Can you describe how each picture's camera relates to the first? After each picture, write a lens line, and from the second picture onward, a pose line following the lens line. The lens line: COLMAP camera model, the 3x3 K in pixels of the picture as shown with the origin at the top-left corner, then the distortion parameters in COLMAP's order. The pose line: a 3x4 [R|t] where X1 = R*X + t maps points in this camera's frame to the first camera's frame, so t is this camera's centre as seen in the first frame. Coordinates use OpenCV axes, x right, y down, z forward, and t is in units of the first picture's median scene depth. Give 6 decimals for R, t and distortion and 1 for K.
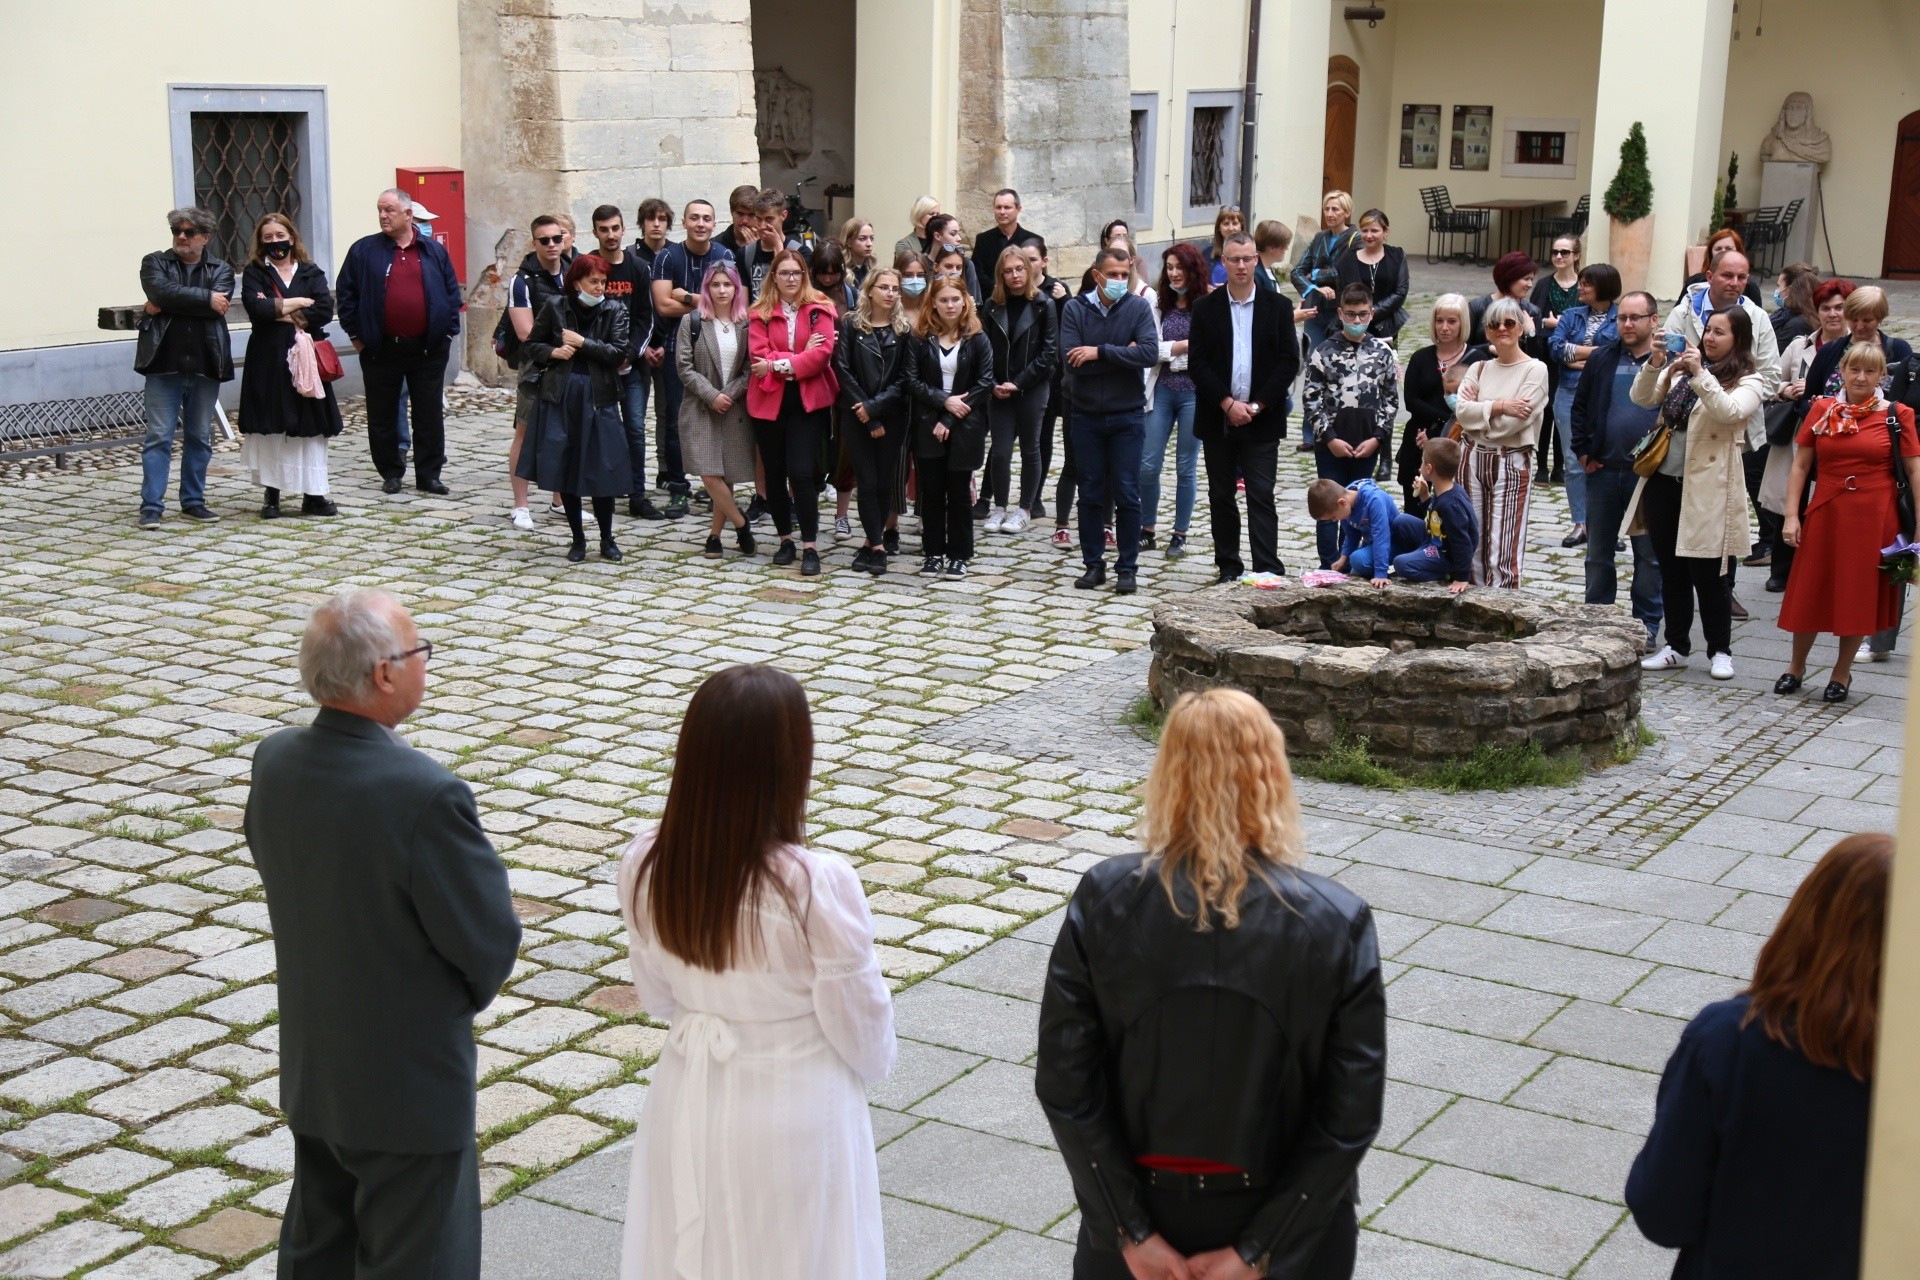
lens RADIAL K [[2925.0, 0, 957.5], [0, 2925.0, 639.8], [0, 0, 1]] dist [0.019570, 0.000000]
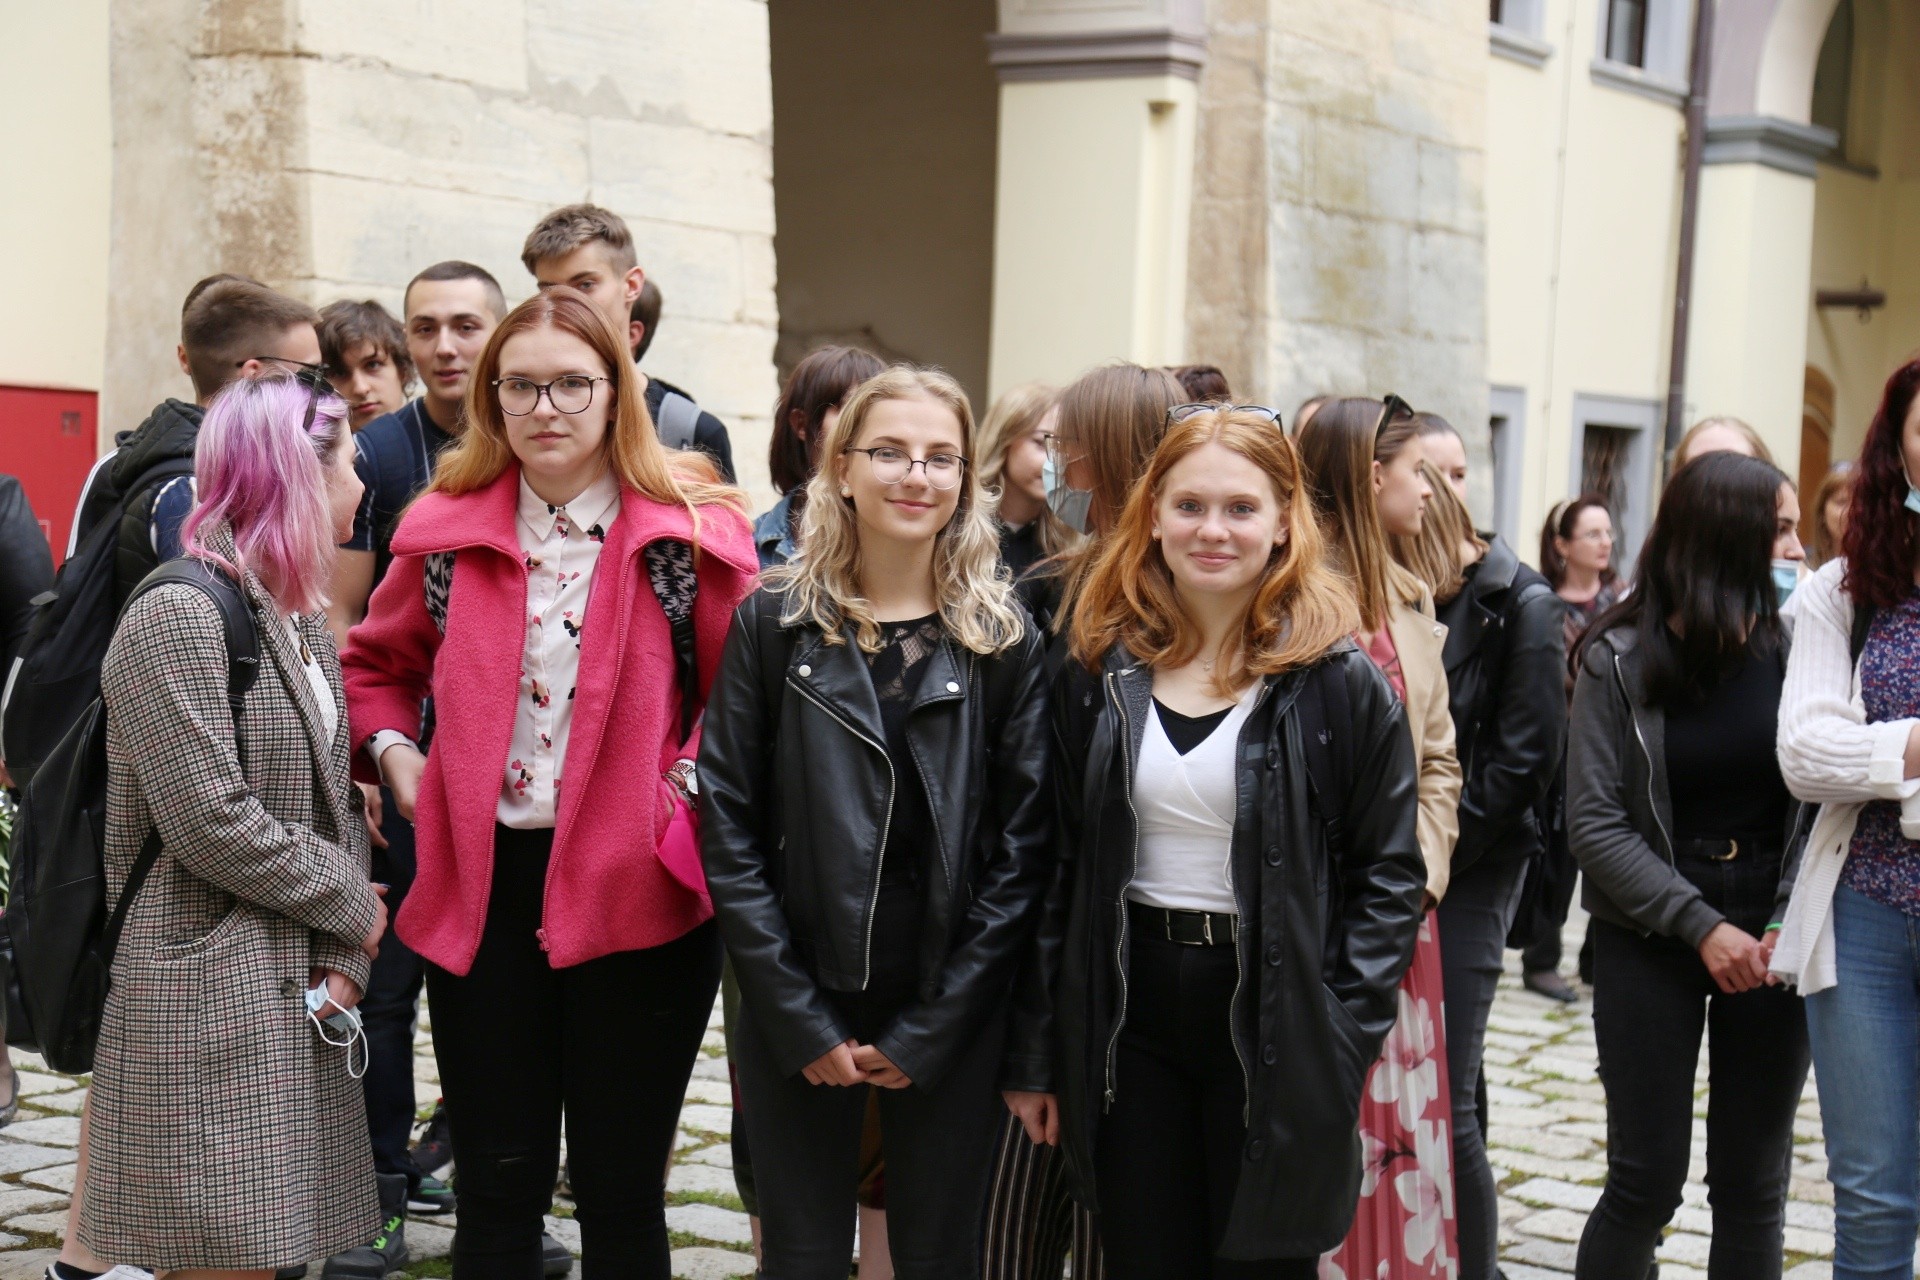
lens RADIAL K [[3326.3, 0, 962.1], [0, 3326.3, 632.8], [0, 0, 1]] dist [0.443355, 0.000000]
pose [[0.998140, 0.019140, -0.057875, -0.004523], [-0.028132, 0.986910, -0.158798, -0.042937], [0.054078, 0.160131, 0.985613, 0.487769]]
